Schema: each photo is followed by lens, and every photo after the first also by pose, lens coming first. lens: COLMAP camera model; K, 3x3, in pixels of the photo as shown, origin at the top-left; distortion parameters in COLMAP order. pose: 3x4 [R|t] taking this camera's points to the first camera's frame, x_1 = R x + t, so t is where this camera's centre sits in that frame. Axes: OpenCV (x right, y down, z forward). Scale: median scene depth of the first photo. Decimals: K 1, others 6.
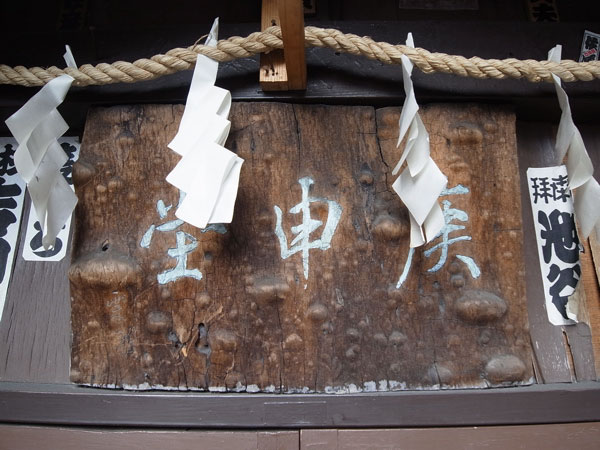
lens RADIAL K [[429.8, 0, 298.0], [0, 429.8, 221.7], [0, 0, 1]] dist [-0.037995, -0.001607]
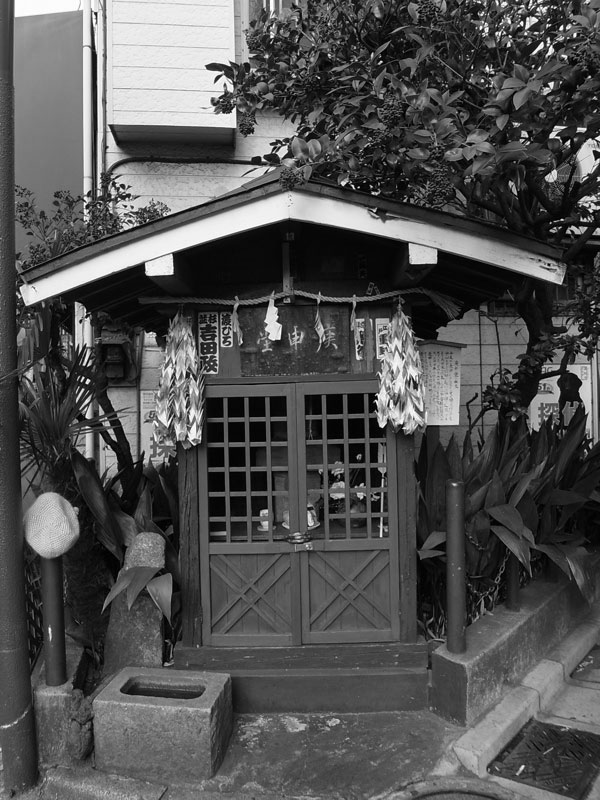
lens RADIAL K [[573.1, 0, 299.0], [0, 573.1, 398.2], [0, 0, 1]] dist [-0.037995, -0.001607]
pose [[0.999684, -0.025149, 0.000446, 0.033281], [0.024273, 0.969197, 0.245089, -0.812308], [-0.006596, -0.245001, 0.969500, -4.720409]]
